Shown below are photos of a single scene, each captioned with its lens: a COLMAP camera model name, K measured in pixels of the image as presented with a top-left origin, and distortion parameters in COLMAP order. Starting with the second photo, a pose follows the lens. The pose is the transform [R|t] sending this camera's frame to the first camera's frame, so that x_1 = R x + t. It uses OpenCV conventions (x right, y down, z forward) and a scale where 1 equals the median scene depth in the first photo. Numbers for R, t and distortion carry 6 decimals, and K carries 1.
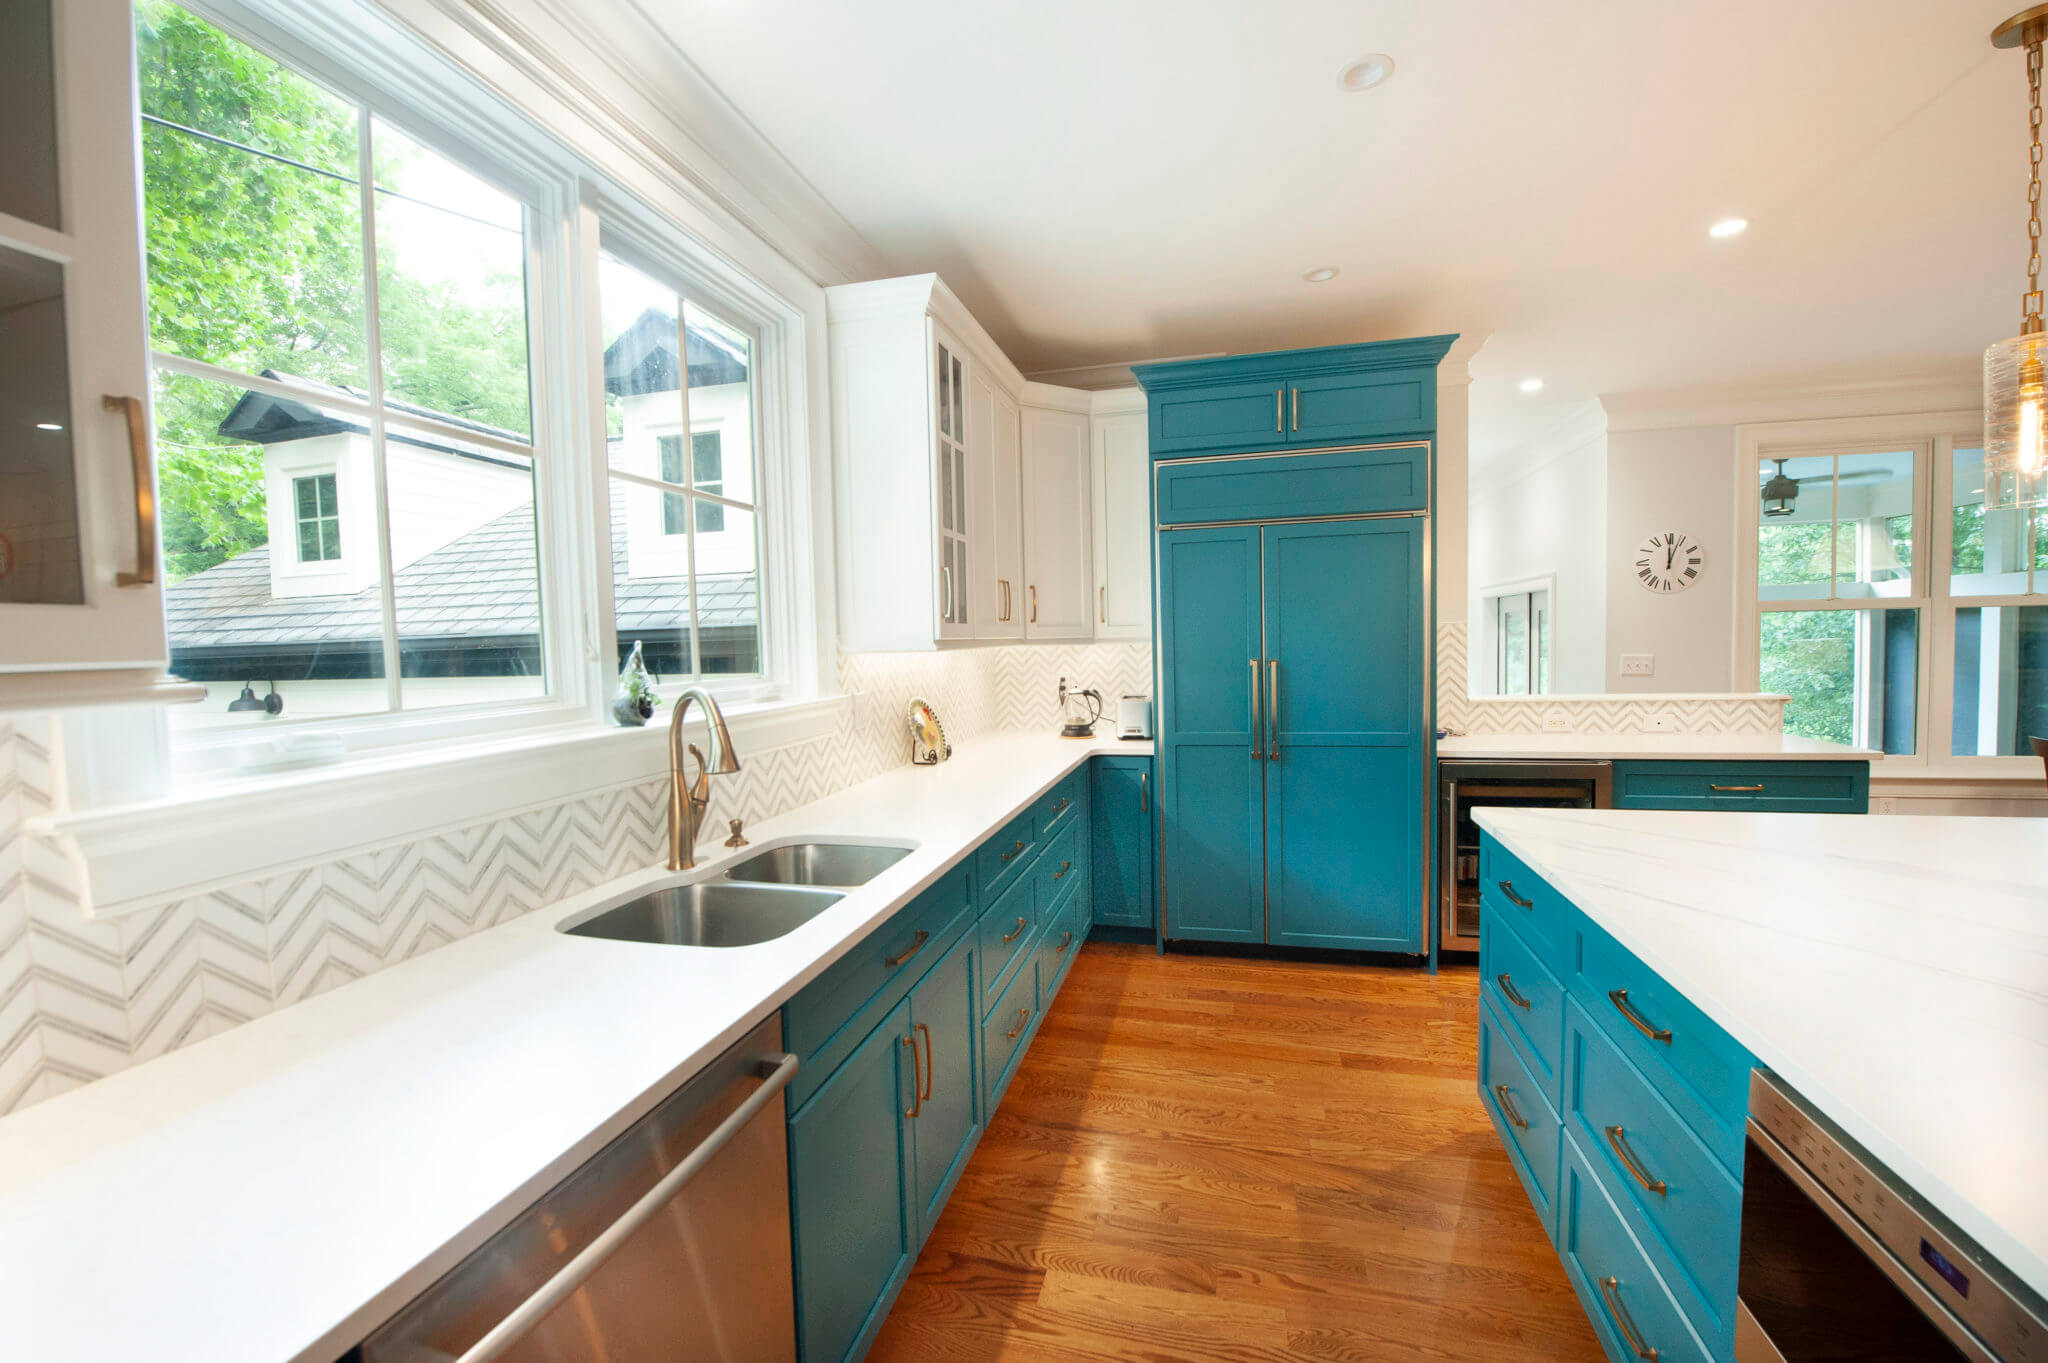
lens RADIAL K [[804.9, 0, 1030.2], [0, 804.9, 680.6], [0, 0, 1]] dist [-0.021986, -0.000928]
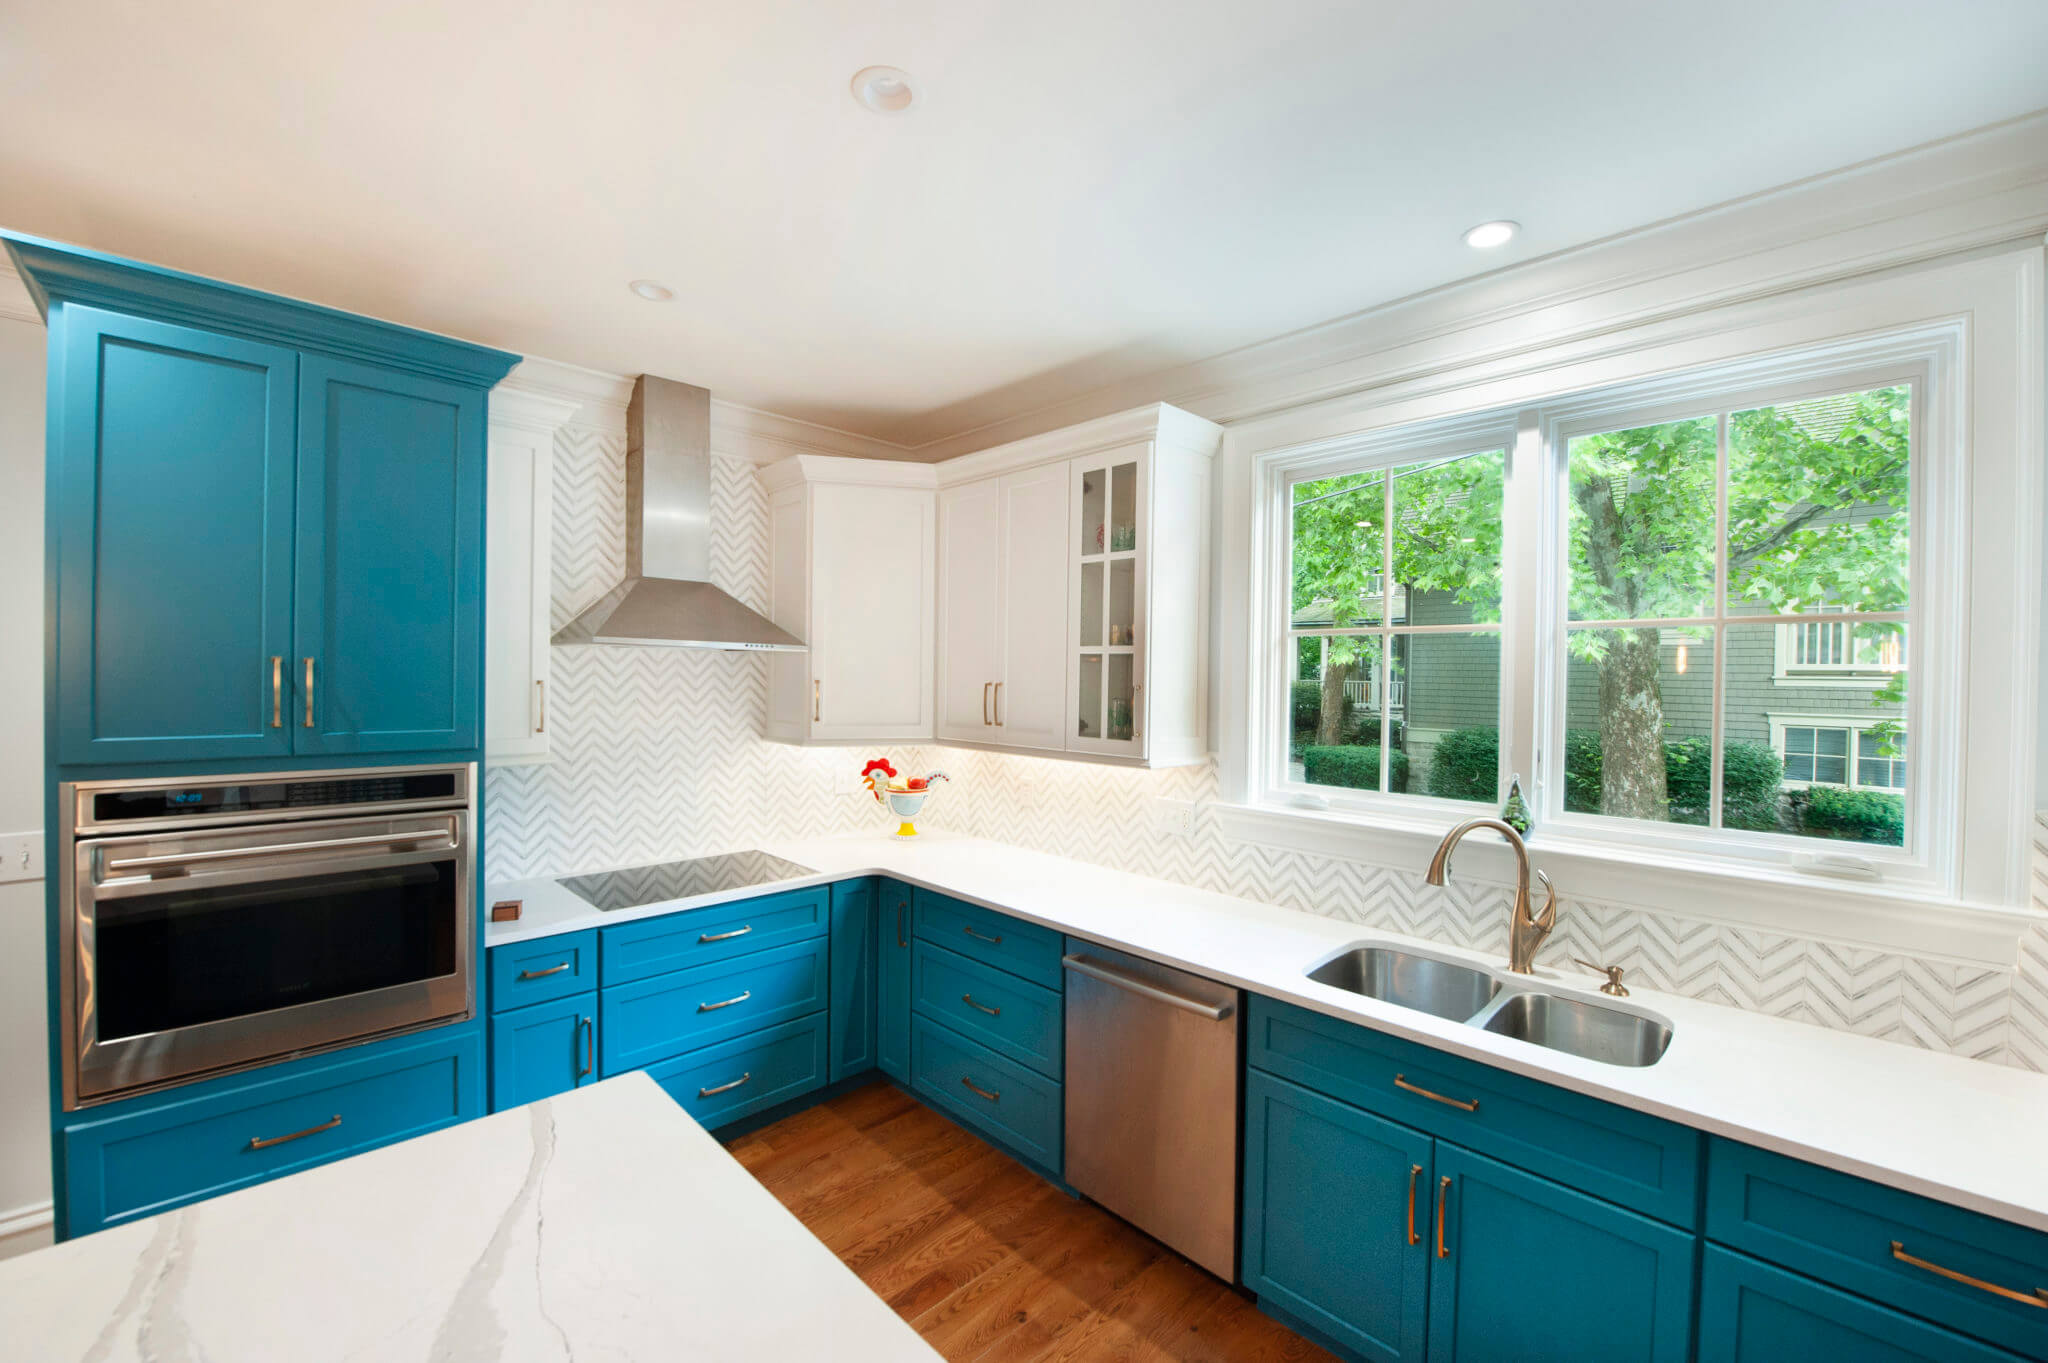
lens RADIAL K [[804.9, 0, 1036.1], [0, 804.9, 682.5], [0, 0, 1]] dist [-0.021986, -0.000928]
pose [[-0.502538, 0.026506, -0.864149, 0.891604], [-0.044212, 0.997434, 0.056305, -0.214408], [0.863424, 0.066502, -0.500076, 0.928880]]
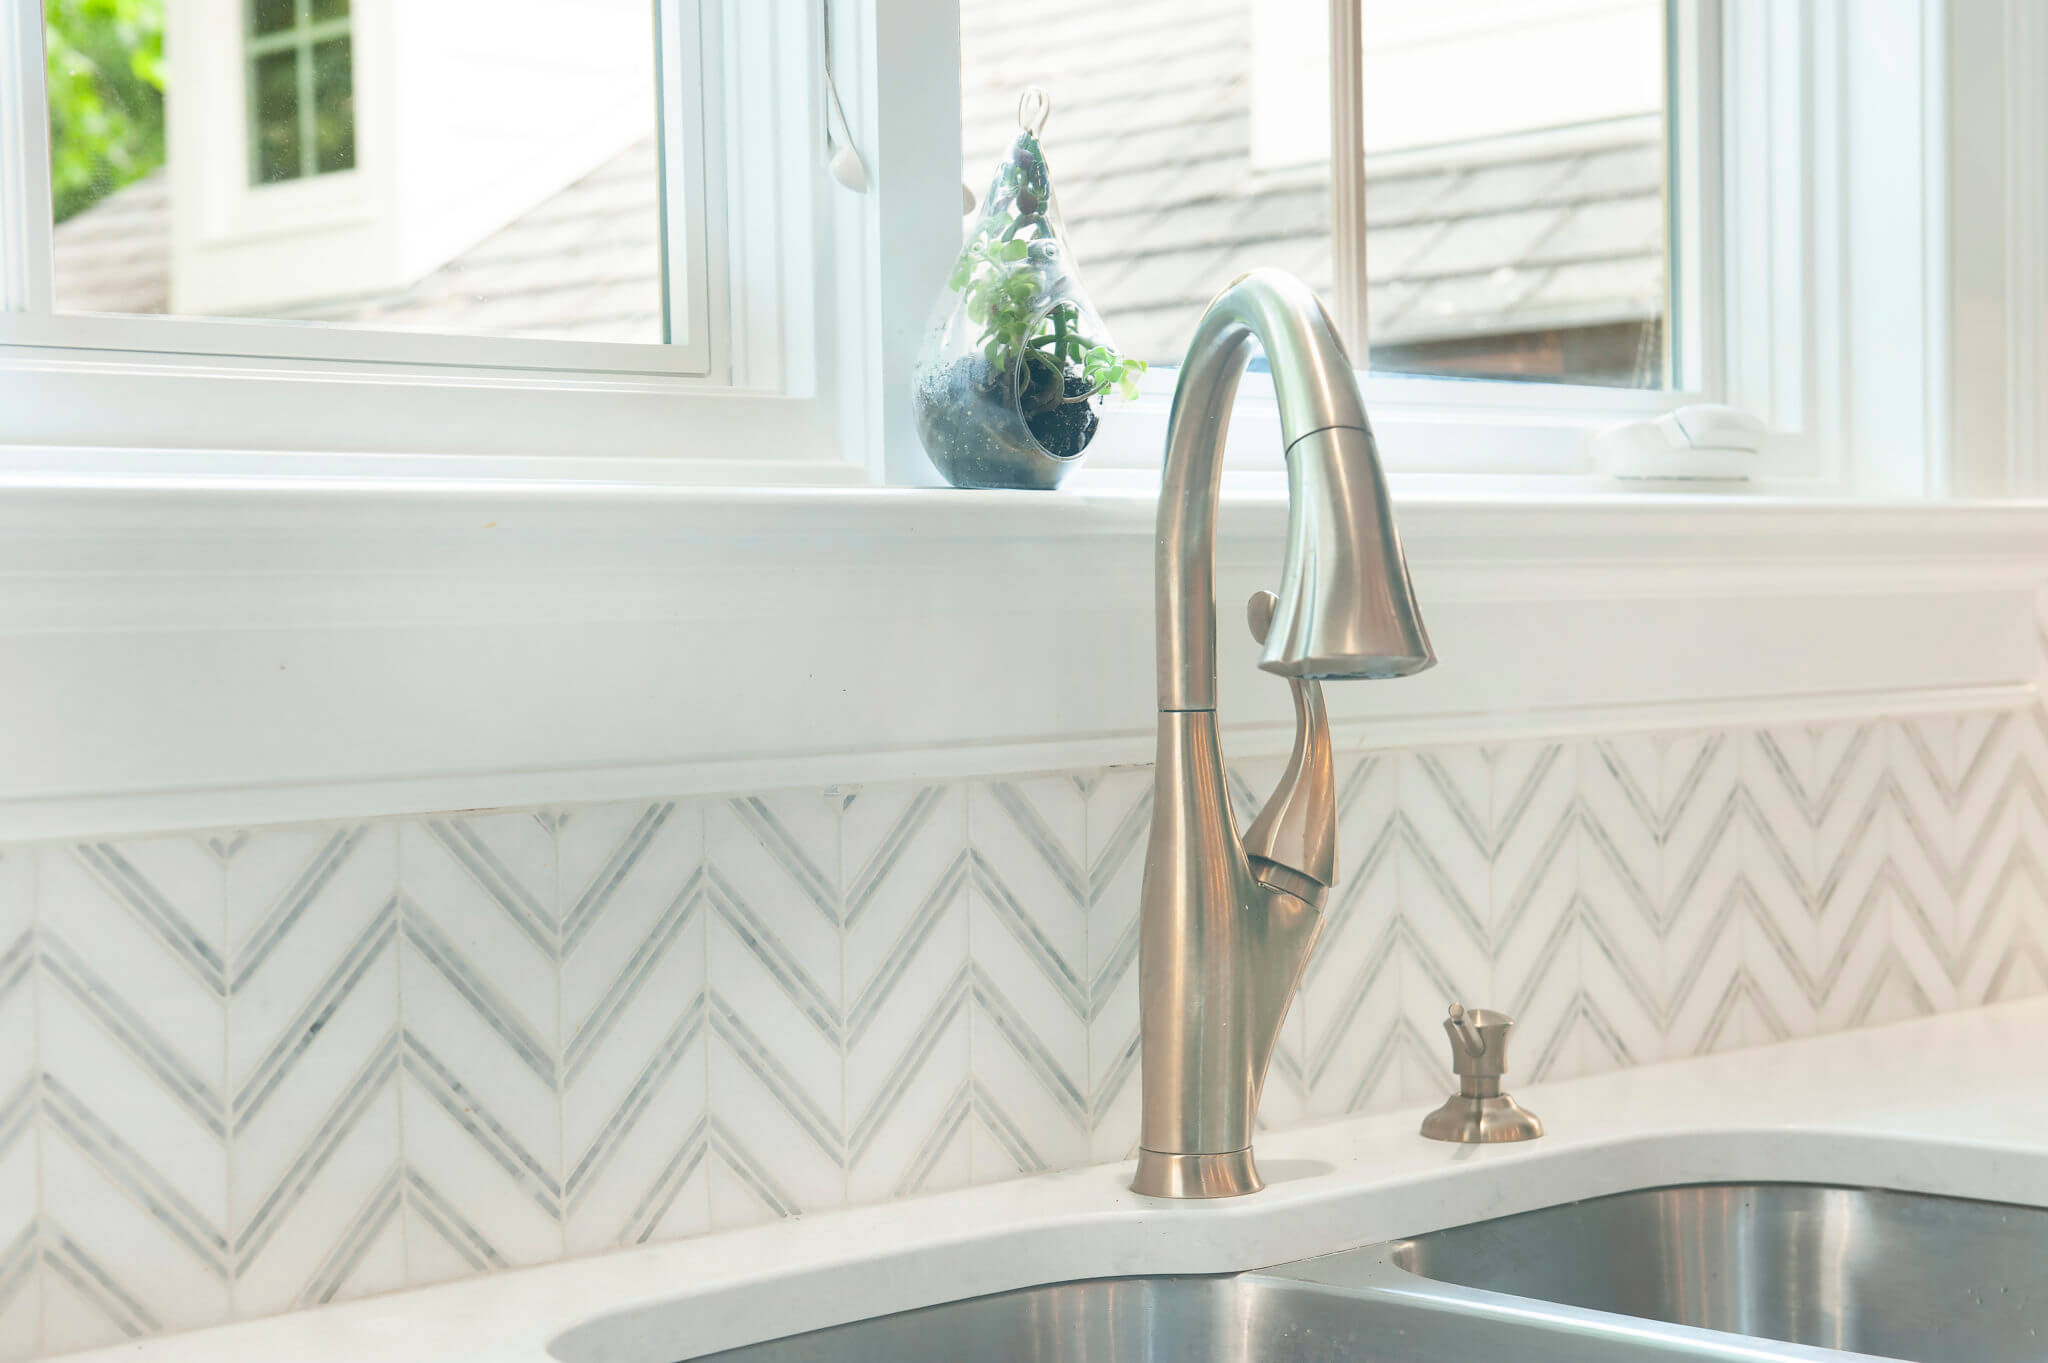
lens RADIAL K [[3377.0, 0, 1031.6], [0, 3377.0, 682.7], [0, 0, 1]] dist [0.147699, 0.000000]
pose [[0.851030, 0.021359, -0.524682, -0.019509], [-0.028913, 0.999563, -0.006207, 0.108573], [0.524320, 0.020453, 0.851276, 0.235362]]
